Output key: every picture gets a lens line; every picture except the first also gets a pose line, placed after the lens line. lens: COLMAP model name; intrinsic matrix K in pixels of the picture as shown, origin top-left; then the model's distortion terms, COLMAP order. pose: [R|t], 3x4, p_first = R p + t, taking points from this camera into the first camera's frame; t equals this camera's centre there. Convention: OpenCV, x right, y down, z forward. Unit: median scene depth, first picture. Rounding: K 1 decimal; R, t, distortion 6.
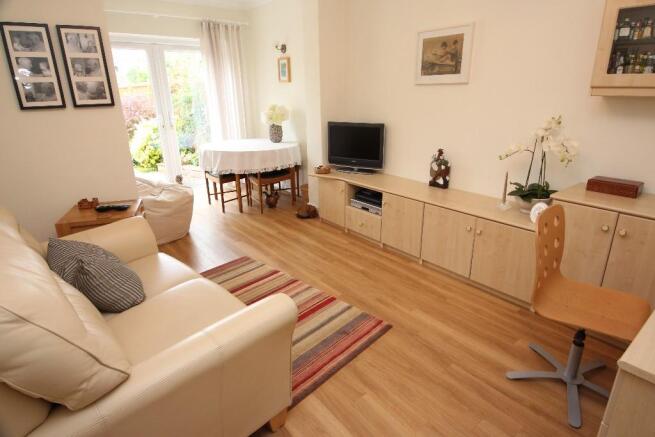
lens RADIAL K [[369.5, 0, 332.9], [0, 369.5, 217.8], [0, 0, 1]] dist [0.003045, -0.002464]
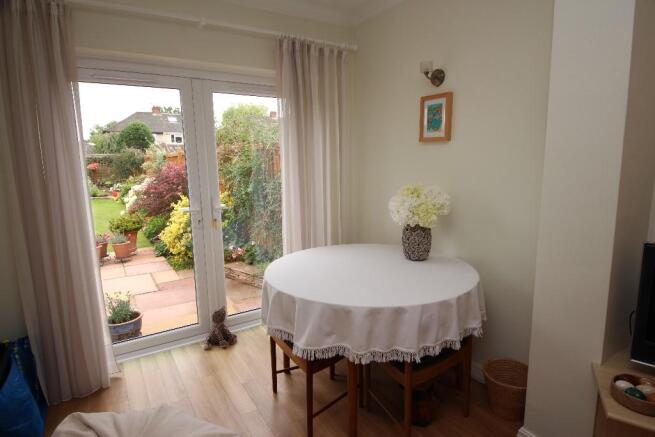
lens RADIAL K [[369.5, 0, 332.9], [0, 369.5, 217.8], [0, 0, 1]] dist [0.003045, -0.002464]
pose [[0.992376, 0.017643, -0.121982, -0.202346], [-0.038629, 0.984360, -0.171883, -0.170644], [0.117041, 0.175284, 0.977536, 0.505001]]
